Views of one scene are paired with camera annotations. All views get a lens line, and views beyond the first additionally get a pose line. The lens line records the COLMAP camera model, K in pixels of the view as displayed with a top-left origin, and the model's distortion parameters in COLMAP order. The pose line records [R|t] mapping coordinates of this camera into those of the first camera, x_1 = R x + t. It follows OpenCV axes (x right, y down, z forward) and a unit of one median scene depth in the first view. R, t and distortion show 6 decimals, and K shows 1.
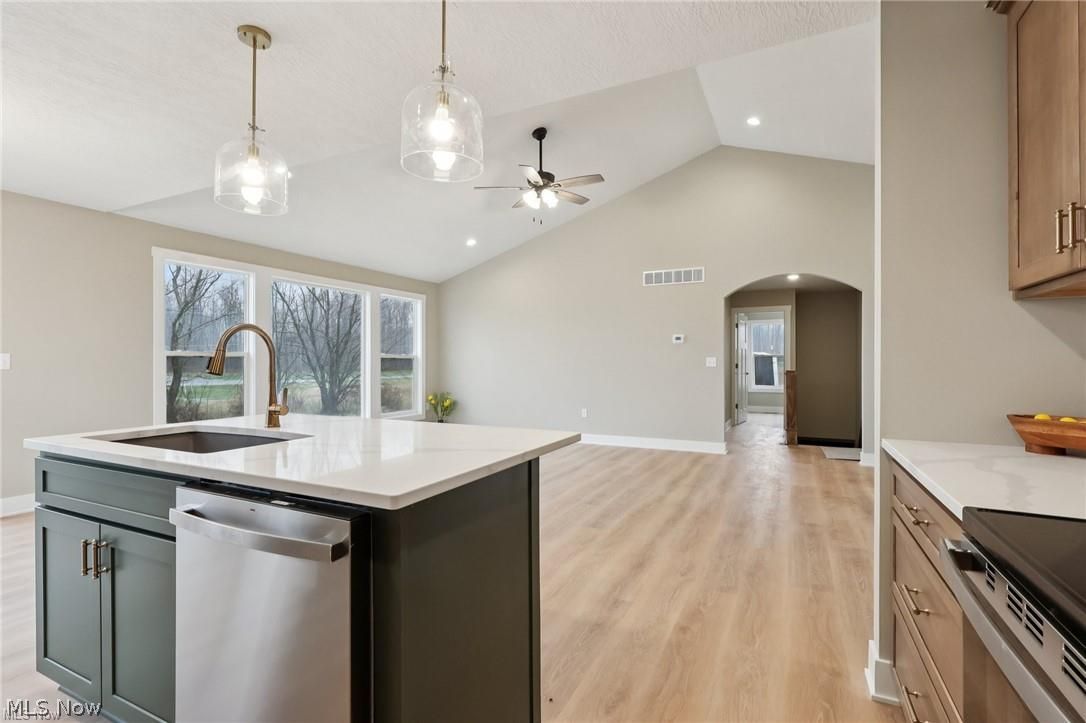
lens RADIAL K [[506.6, 0, 544.7], [0, 506.6, 360.5], [0, 0, 1]] dist [-0.002673, 0.002354]
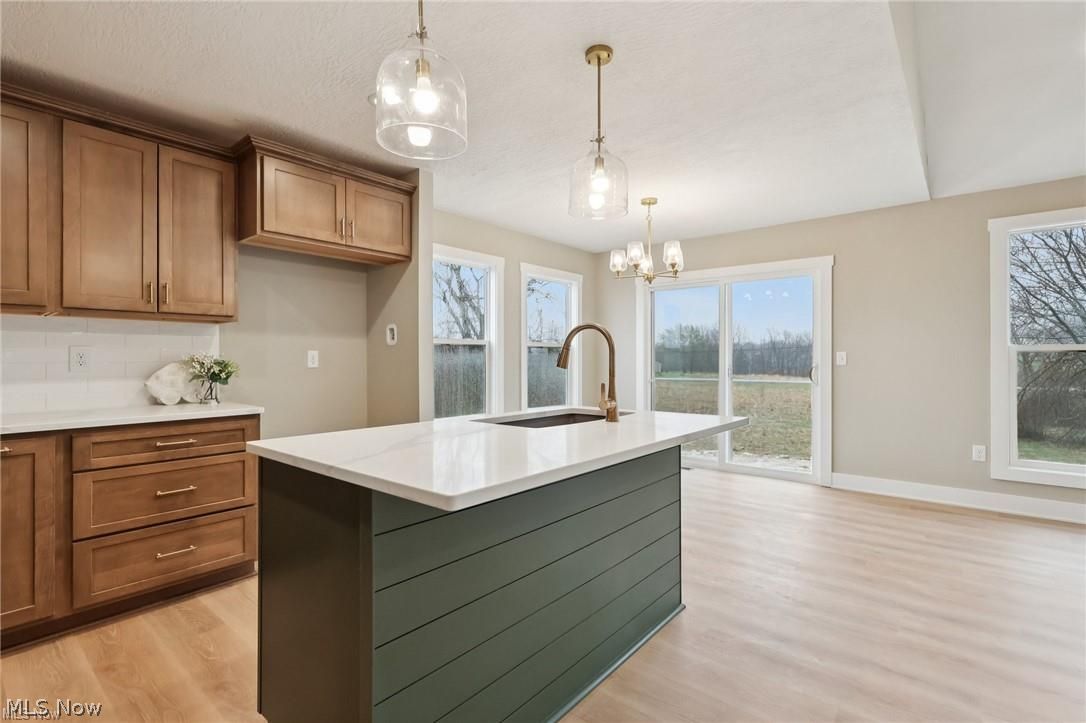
lens RADIAL K [[506.6, 0, 538.5], [0, 506.6, 357.9], [0, 0, 1]] dist [-0.002673, 0.002354]
pose [[-0.238167, -0.002643, -0.971221, 0.365005], [0.001799, 0.999993, -0.003162, 0.005302], [0.971223, -0.002501, -0.238160, 0.822908]]
